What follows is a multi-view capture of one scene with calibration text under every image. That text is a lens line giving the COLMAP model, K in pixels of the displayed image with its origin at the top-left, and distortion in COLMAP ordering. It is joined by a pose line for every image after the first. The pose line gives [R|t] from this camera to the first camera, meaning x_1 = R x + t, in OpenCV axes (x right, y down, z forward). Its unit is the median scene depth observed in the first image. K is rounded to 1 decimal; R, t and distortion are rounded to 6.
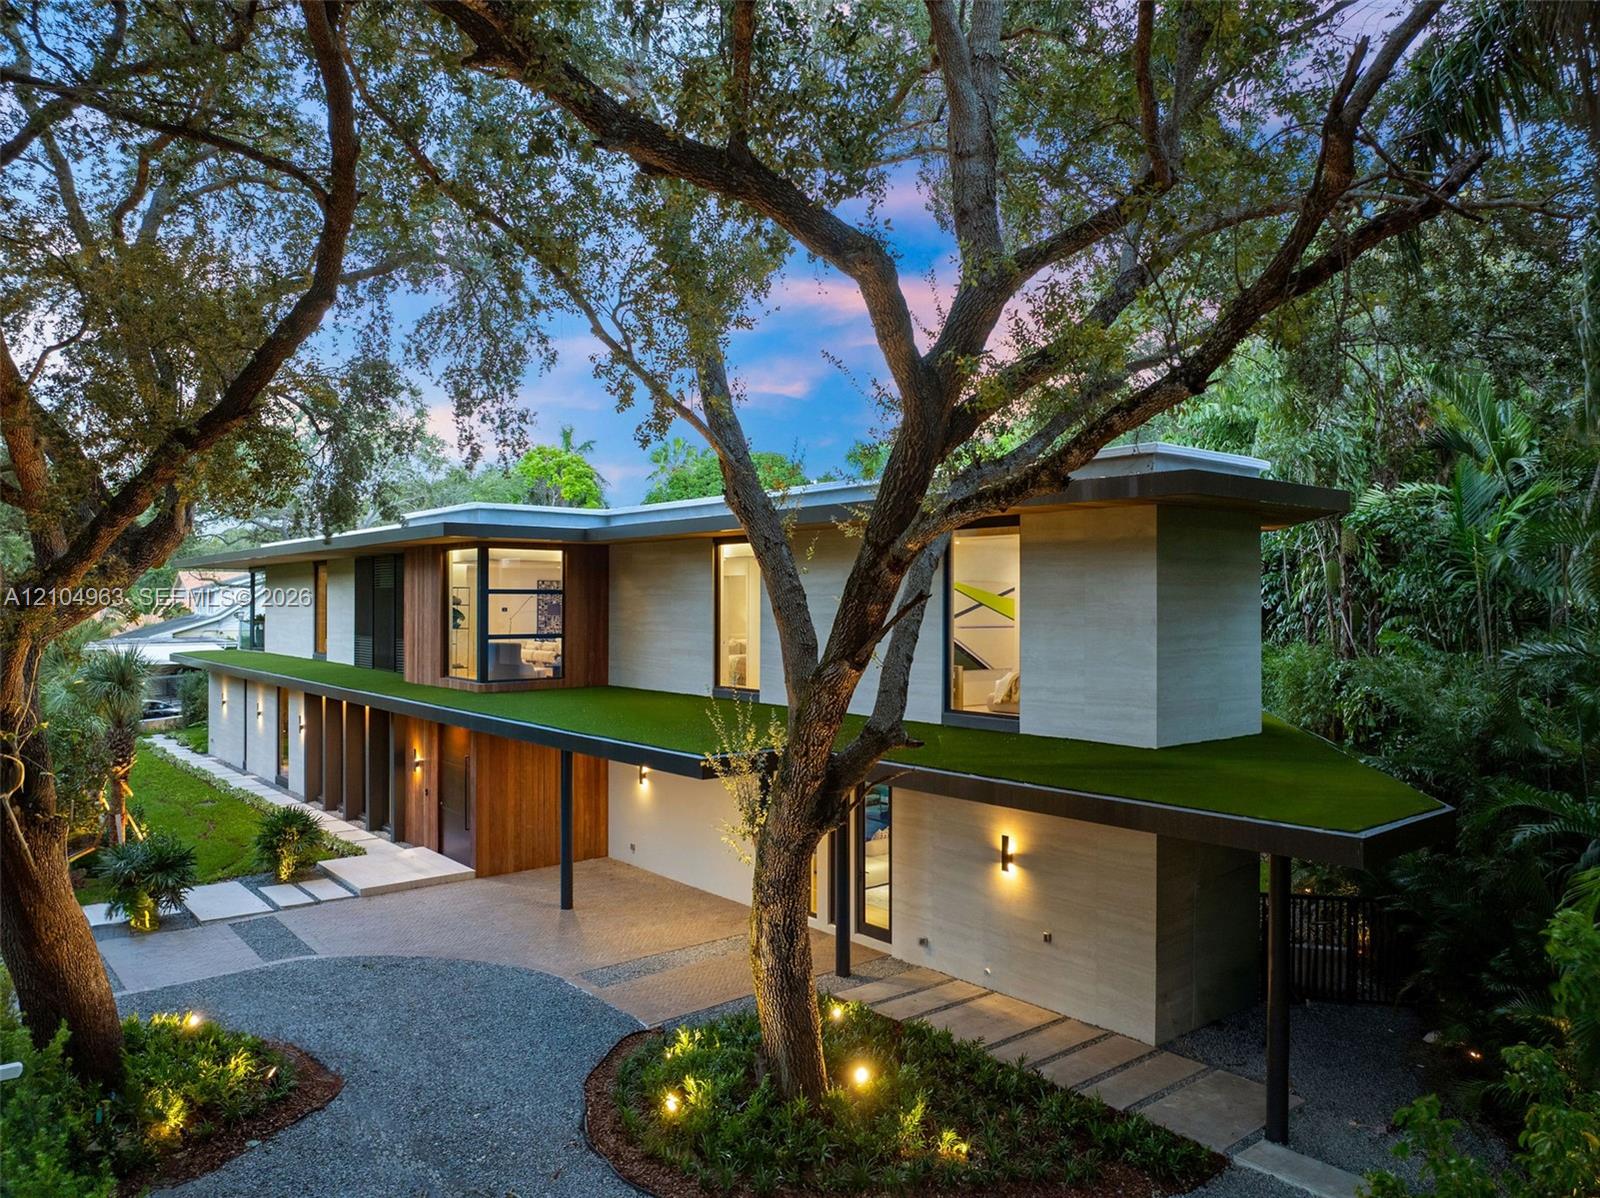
lens RADIAL K [[1113.9, 0, 800.0], [0, 1113.9, 599.0], [0, 0, 1]] dist [-0.007239, -0.003800]
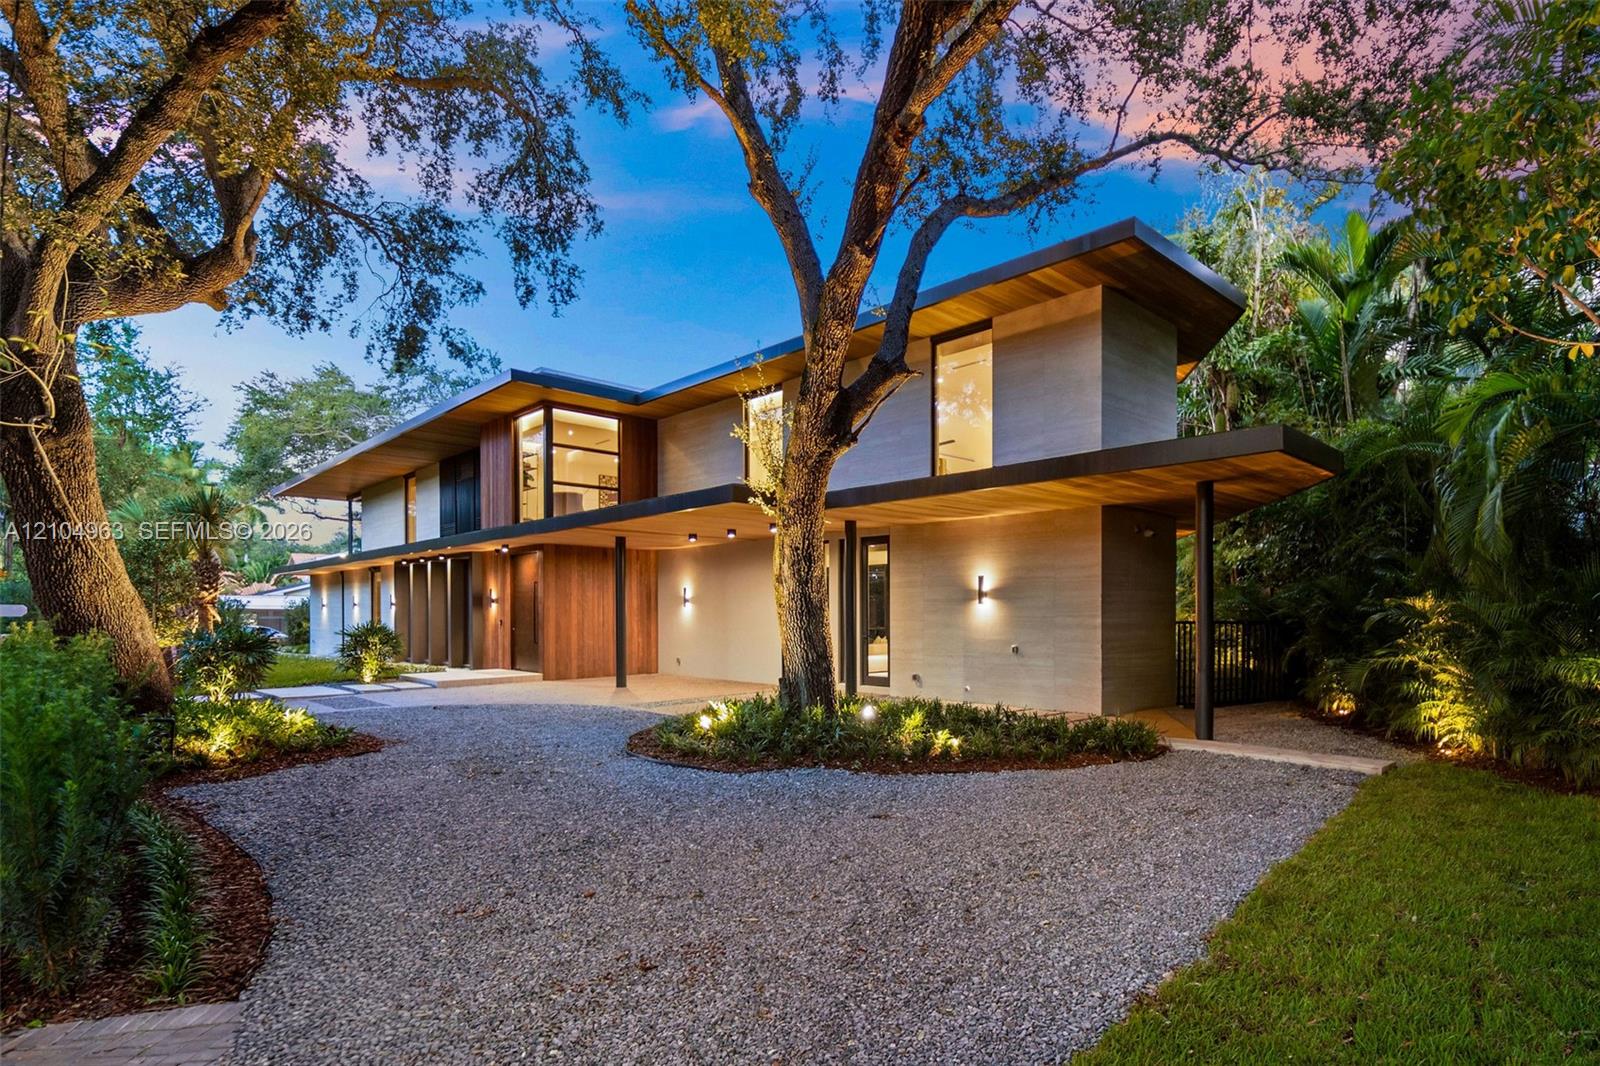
lens RADIAL K [[826.5, 0, 905.1], [0, 826.5, 613.3], [0, 0, 1]] dist [0.047056, 0.000178]
pose [[0.993859, -0.003661, 0.110592, -0.002598], [0.002926, 0.999973, 0.006808, 0.204251], [-0.110613, -0.006442, 0.993843, 0.071278]]
